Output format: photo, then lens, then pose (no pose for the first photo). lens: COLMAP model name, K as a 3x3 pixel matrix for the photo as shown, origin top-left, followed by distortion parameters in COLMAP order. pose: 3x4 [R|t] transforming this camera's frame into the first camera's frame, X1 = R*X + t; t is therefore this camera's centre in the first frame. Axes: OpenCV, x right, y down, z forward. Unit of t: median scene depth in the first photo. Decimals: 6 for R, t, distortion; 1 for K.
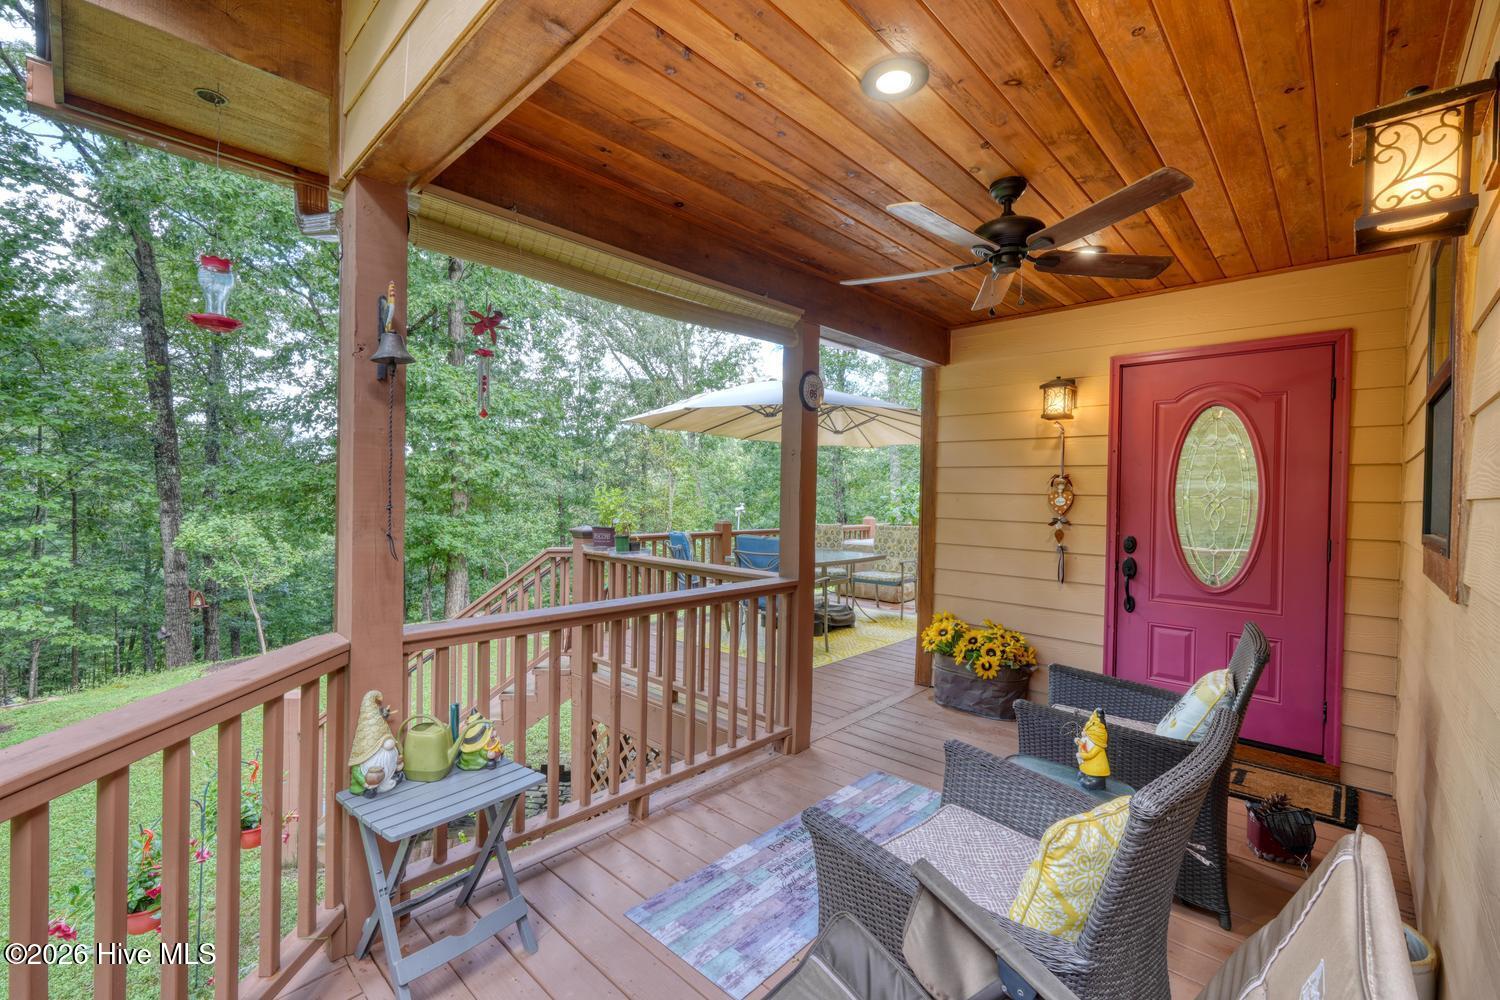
lens RADIAL K [[631.5, 0, 756.4], [0, 631.5, 499.8], [0, 0, 1]] dist [0.002638, -0.000686]
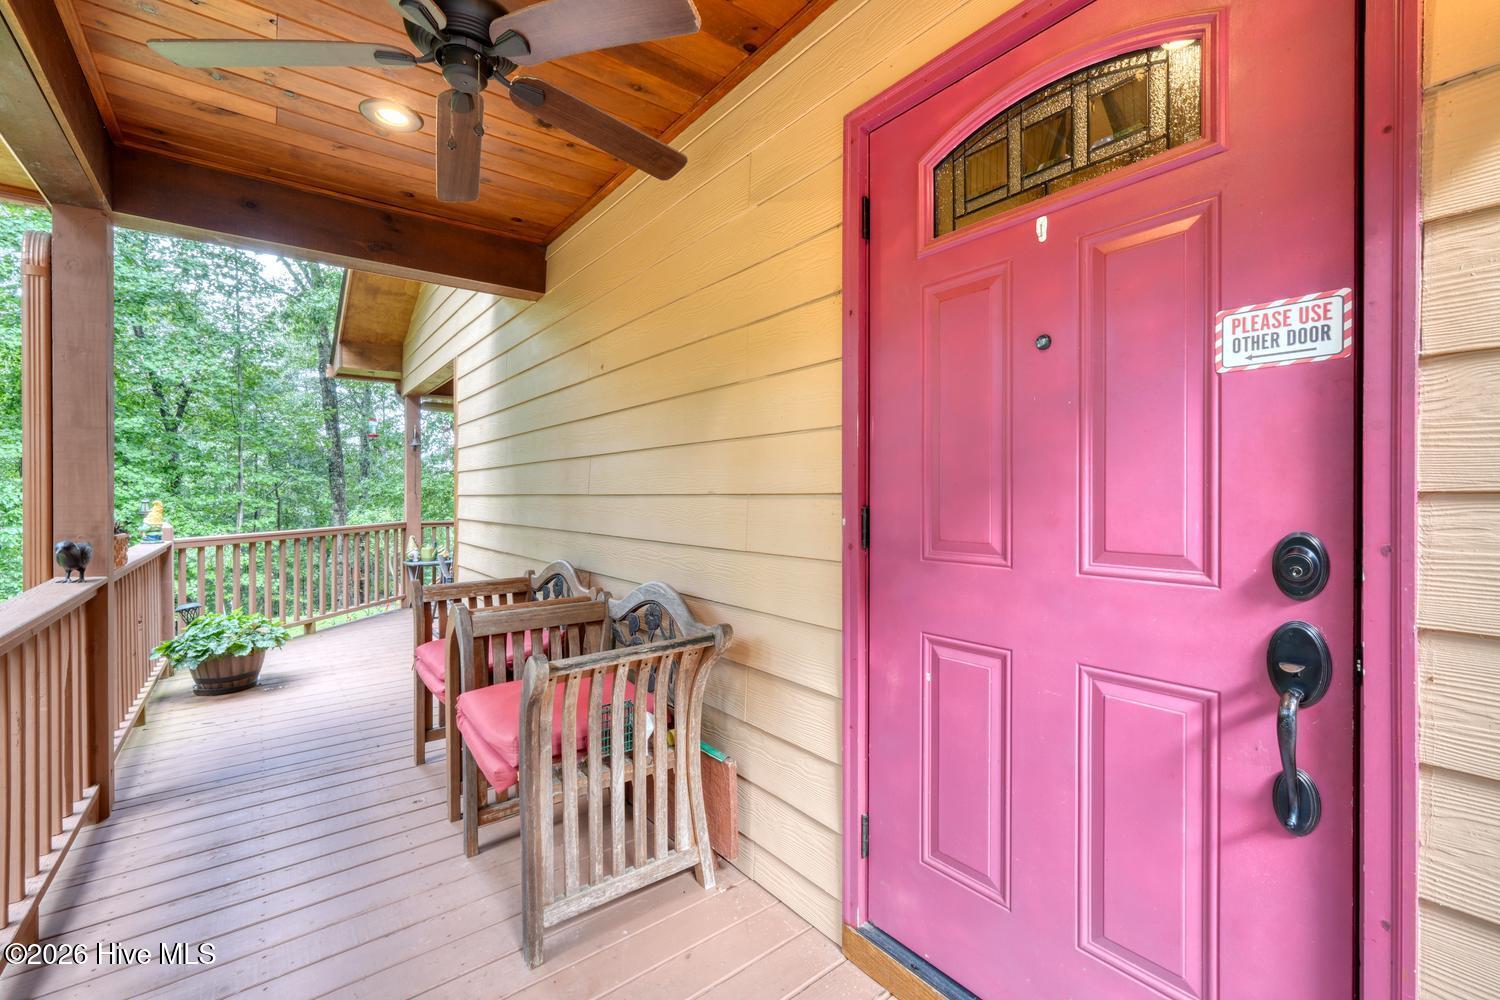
lens RADIAL K [[631.5, 0, 749.5], [0, 631.5, 498.7], [0, 0, 1]] dist [0.002638, -0.000686]
pose [[0.986863, -0.013942, -0.160956, 0.194325], [0.012881, 0.999888, -0.007631, 0.014899], [0.161044, 0.005458, 0.986932, -0.233351]]
